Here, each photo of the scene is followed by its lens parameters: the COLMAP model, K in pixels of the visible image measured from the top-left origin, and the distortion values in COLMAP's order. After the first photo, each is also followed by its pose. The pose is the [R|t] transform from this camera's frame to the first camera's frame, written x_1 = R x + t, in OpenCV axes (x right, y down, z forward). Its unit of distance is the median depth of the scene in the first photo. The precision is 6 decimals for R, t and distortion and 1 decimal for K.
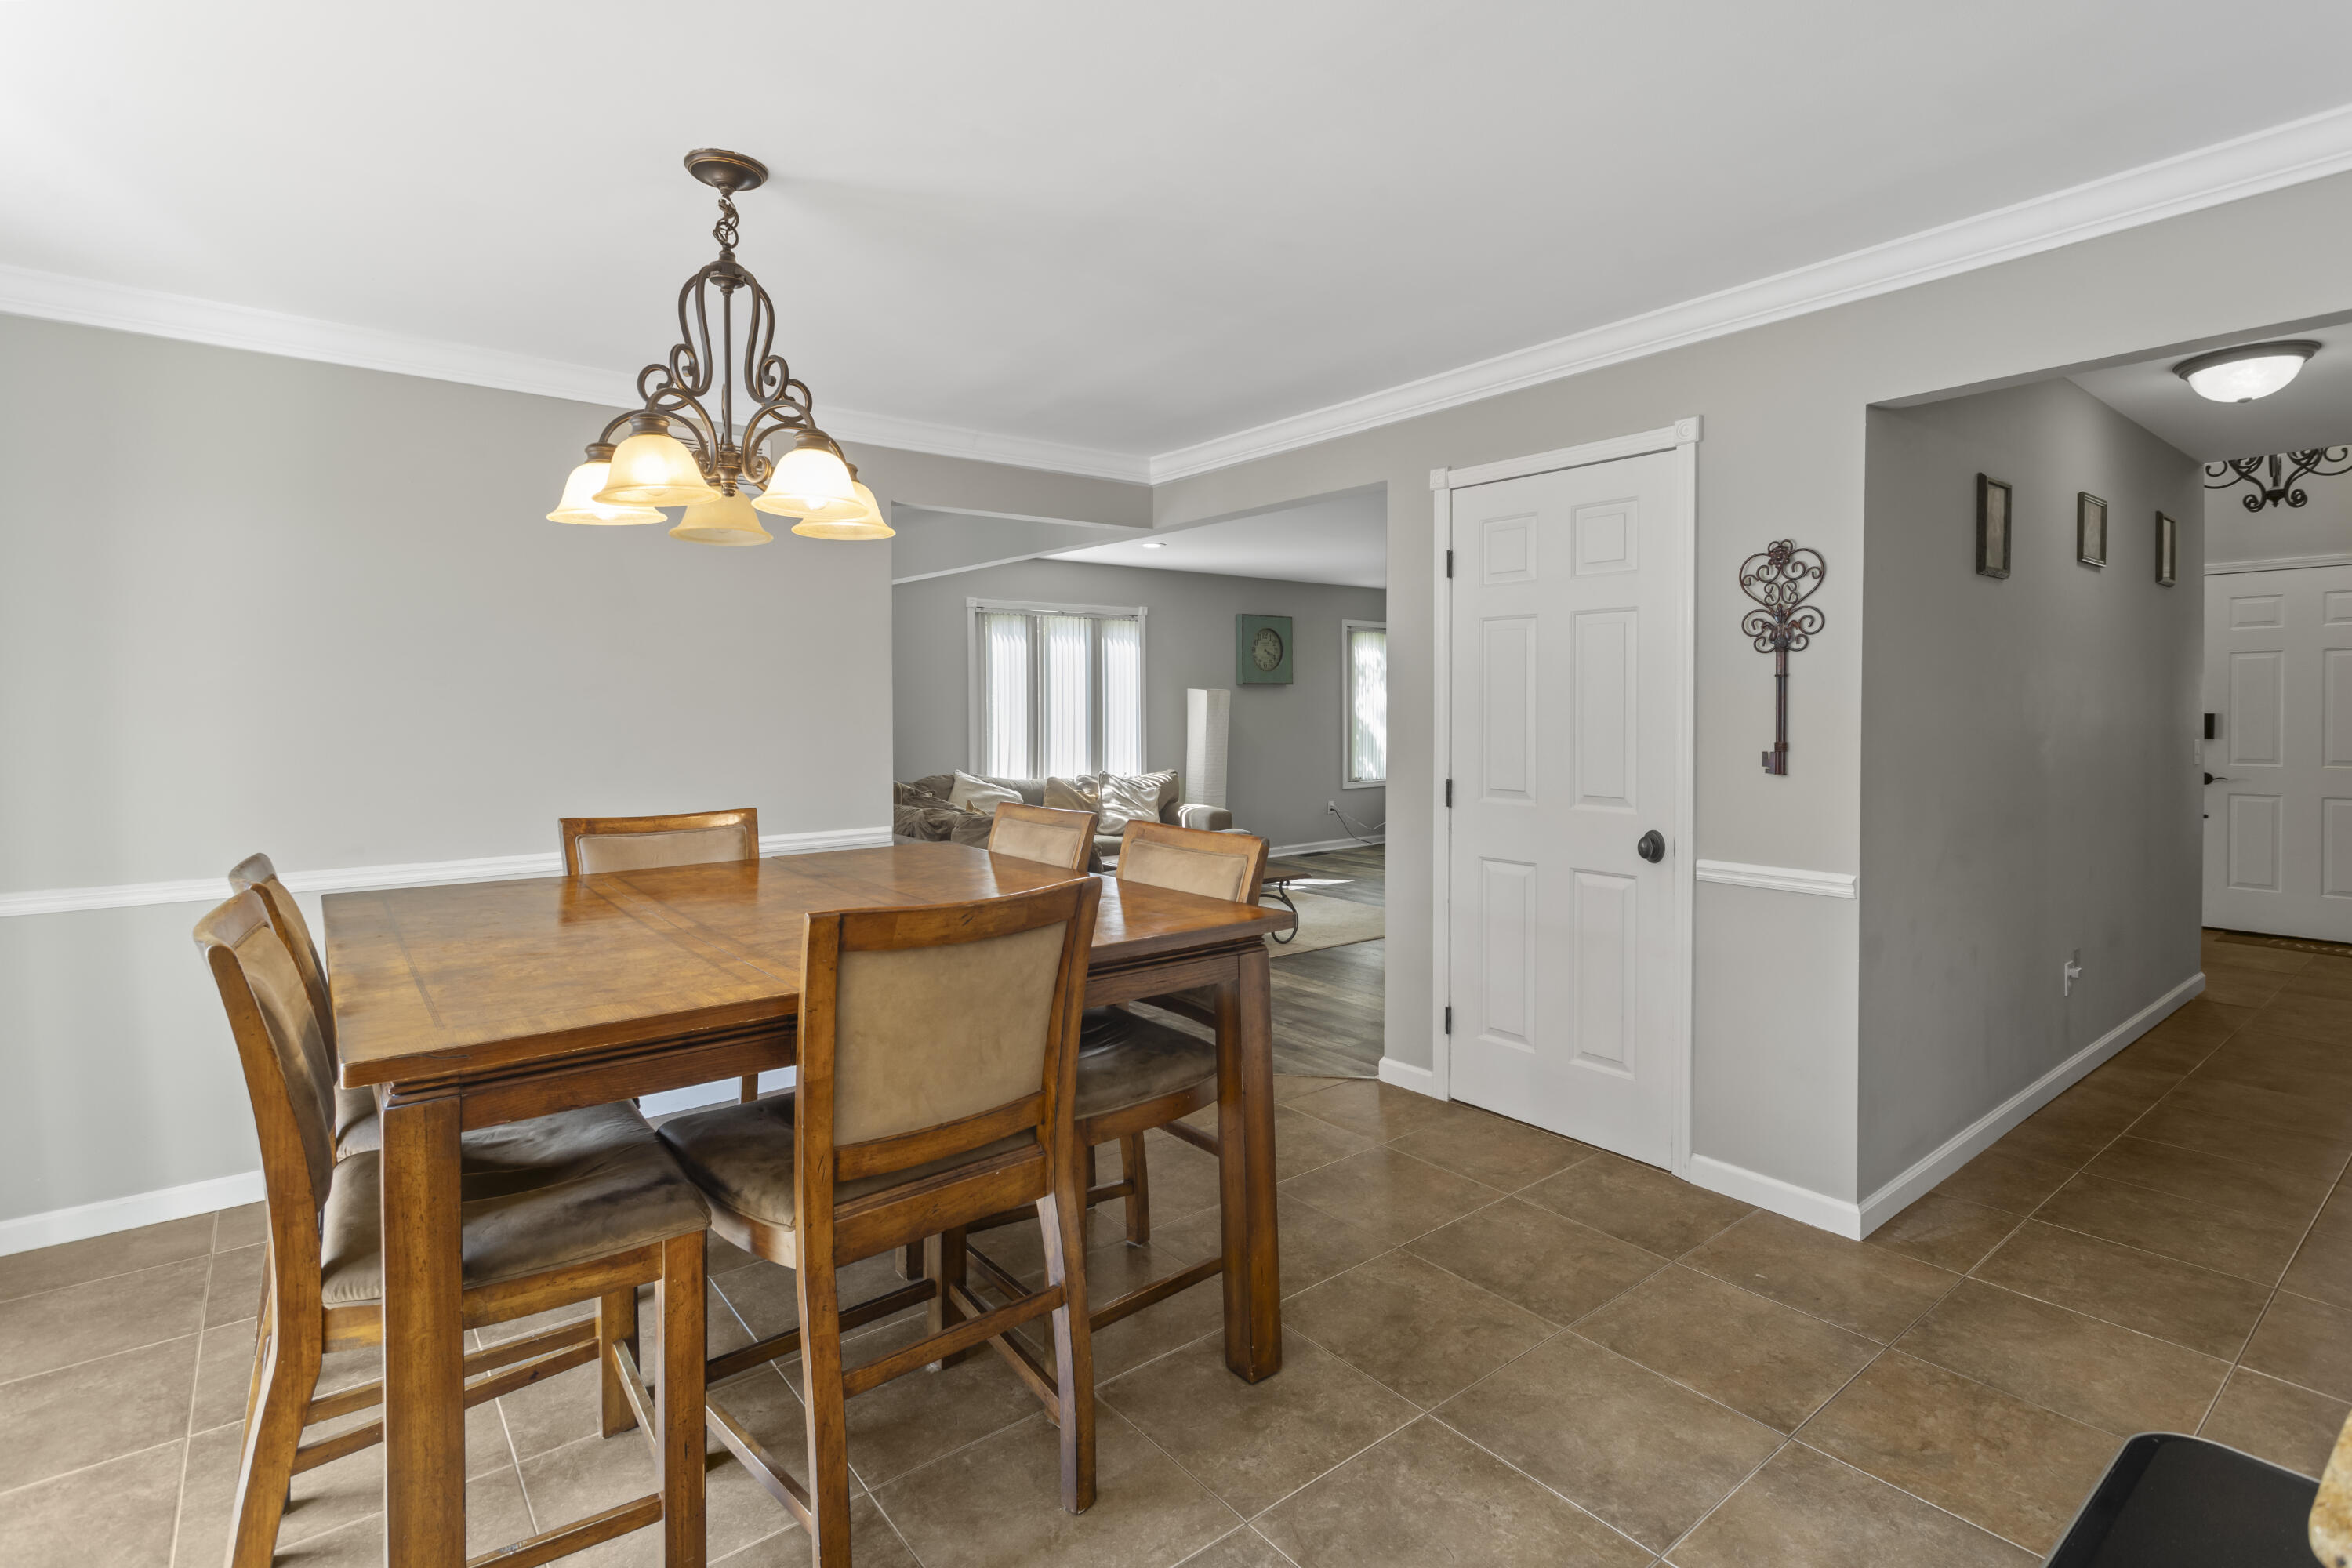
lens RADIAL K [[1106.7, 0, 1232.9], [0, 1106.7, 737.8], [0, 0, 1]] dist [-0.000177, 0.000649]
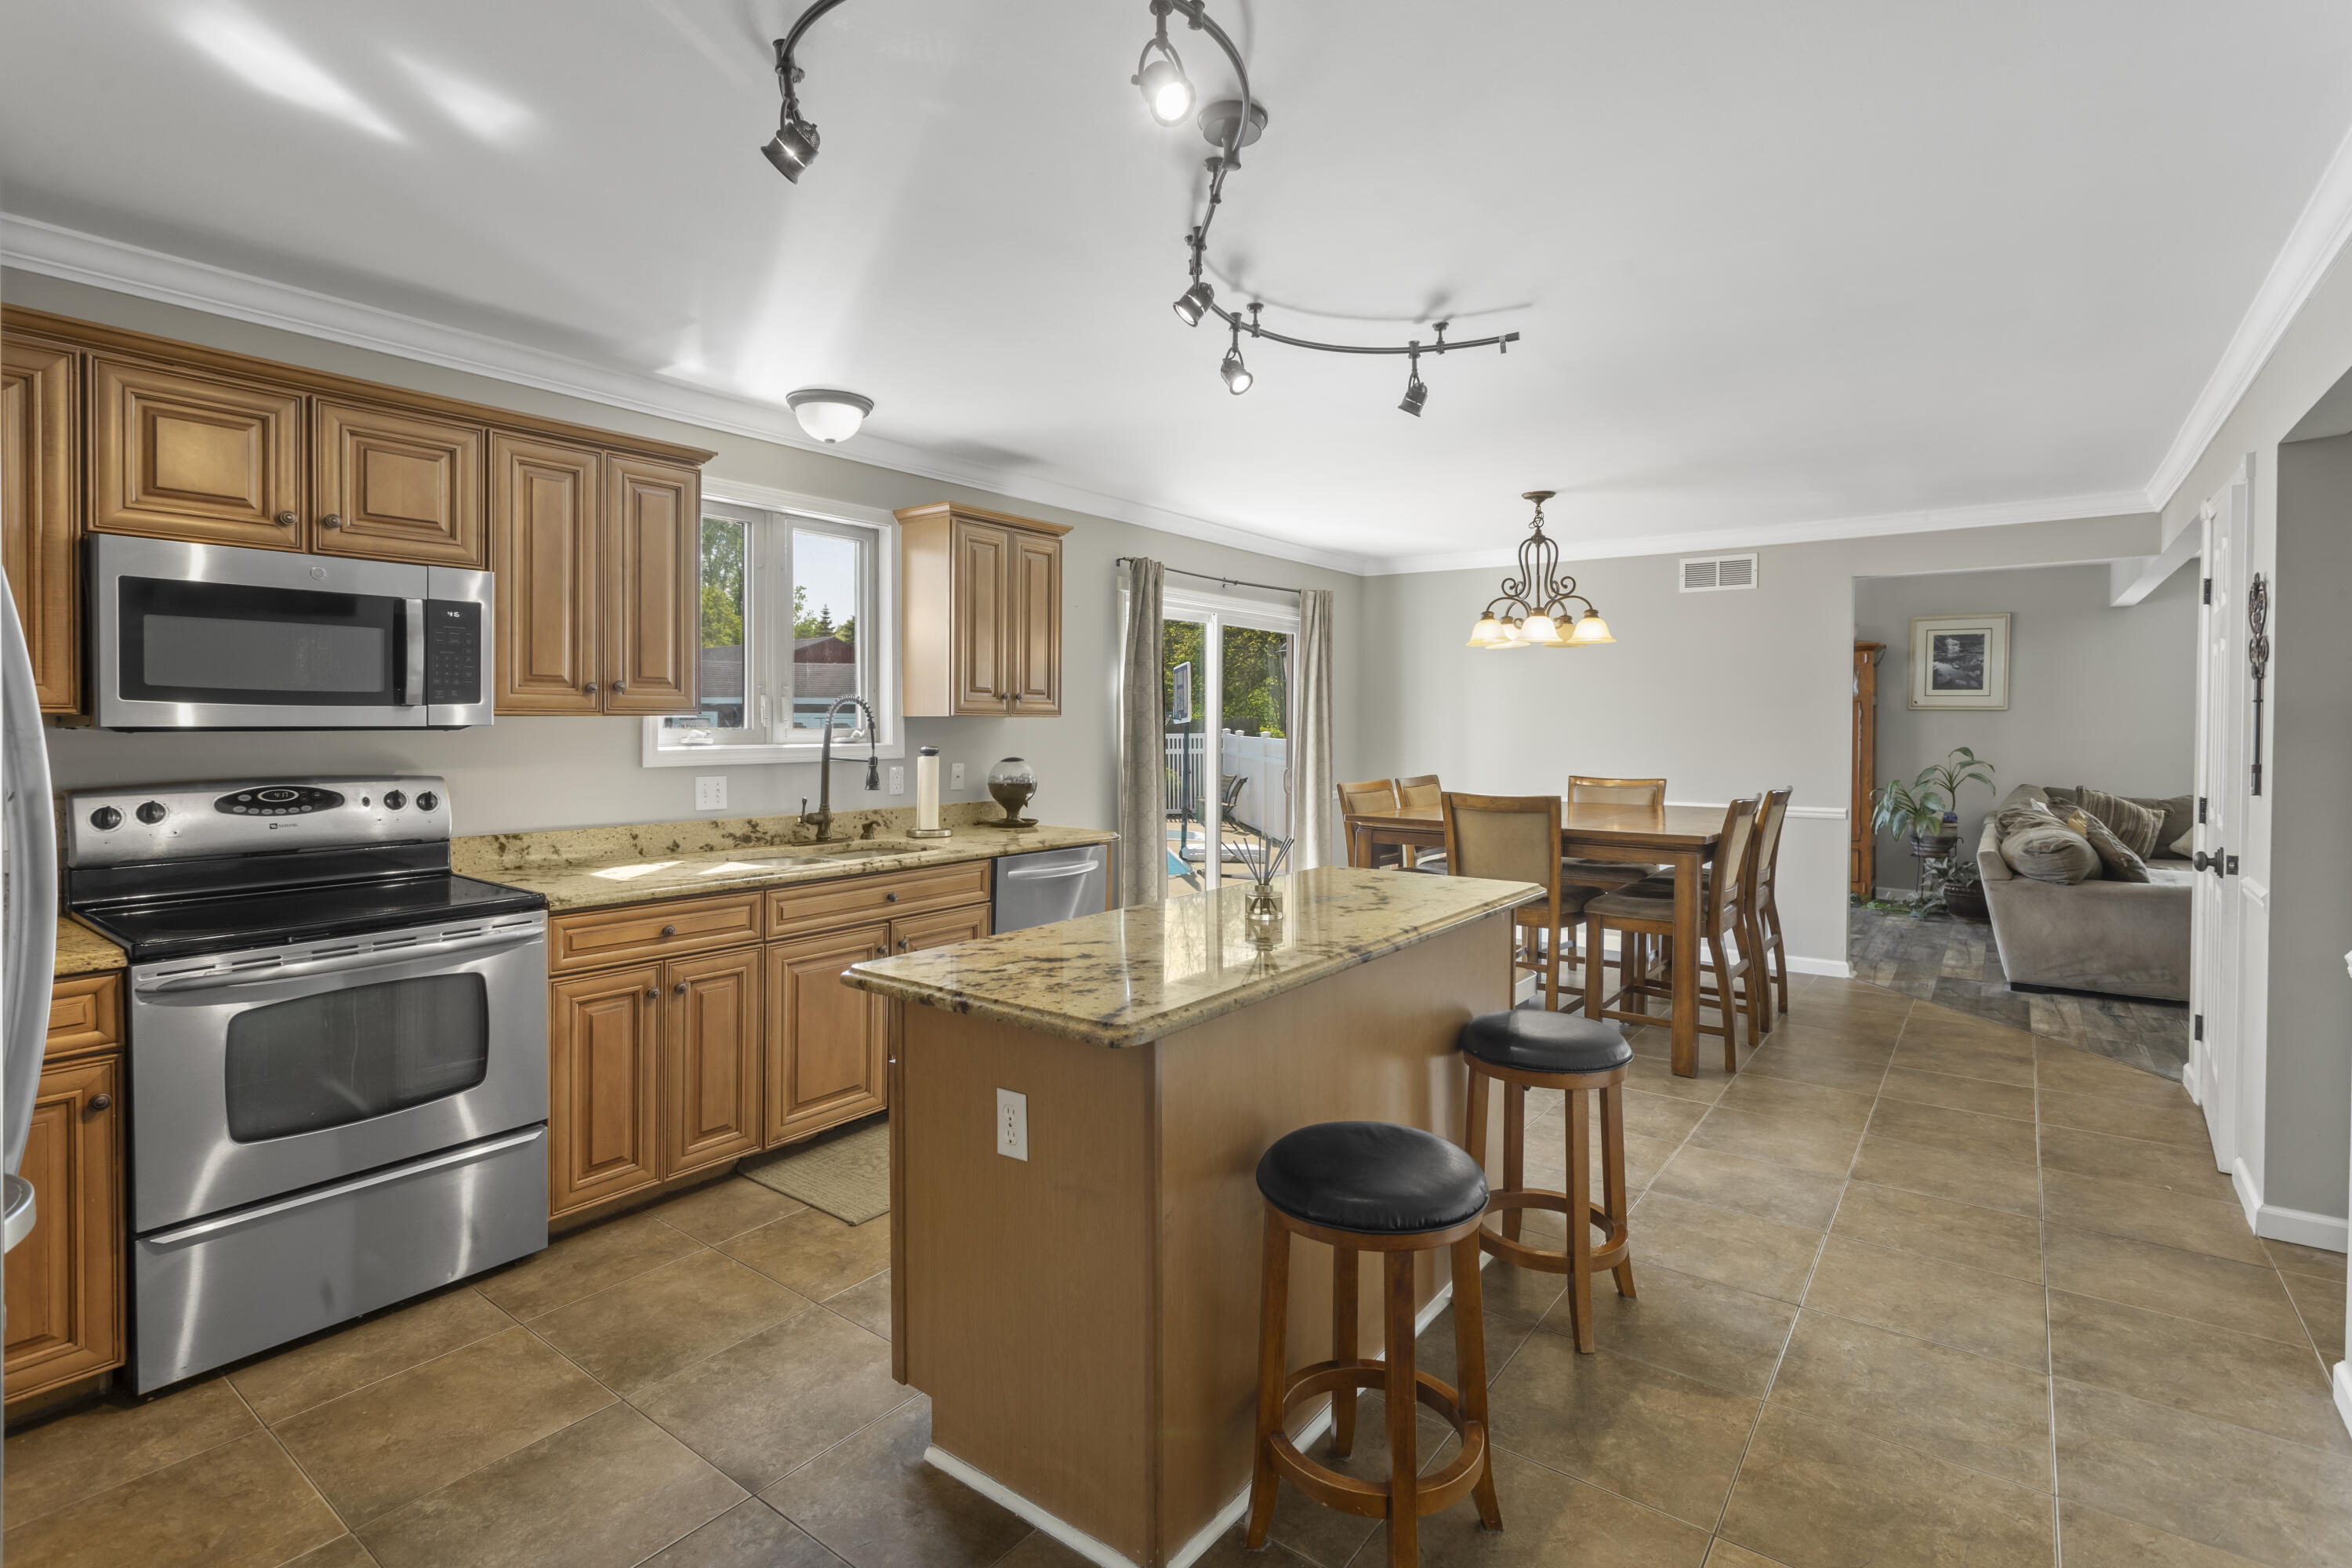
lens RADIAL K [[1150.2, 0, 1164.4], [0, 1150.2, 734.9], [0, 0, 1]] dist [-0.000416, 0.000305]
pose [[0.251825, 0.021830, -0.967527, 1.706703], [-0.018999, 0.999664, 0.017610, -0.030869], [0.967586, 0.013947, 0.252155, -0.375884]]
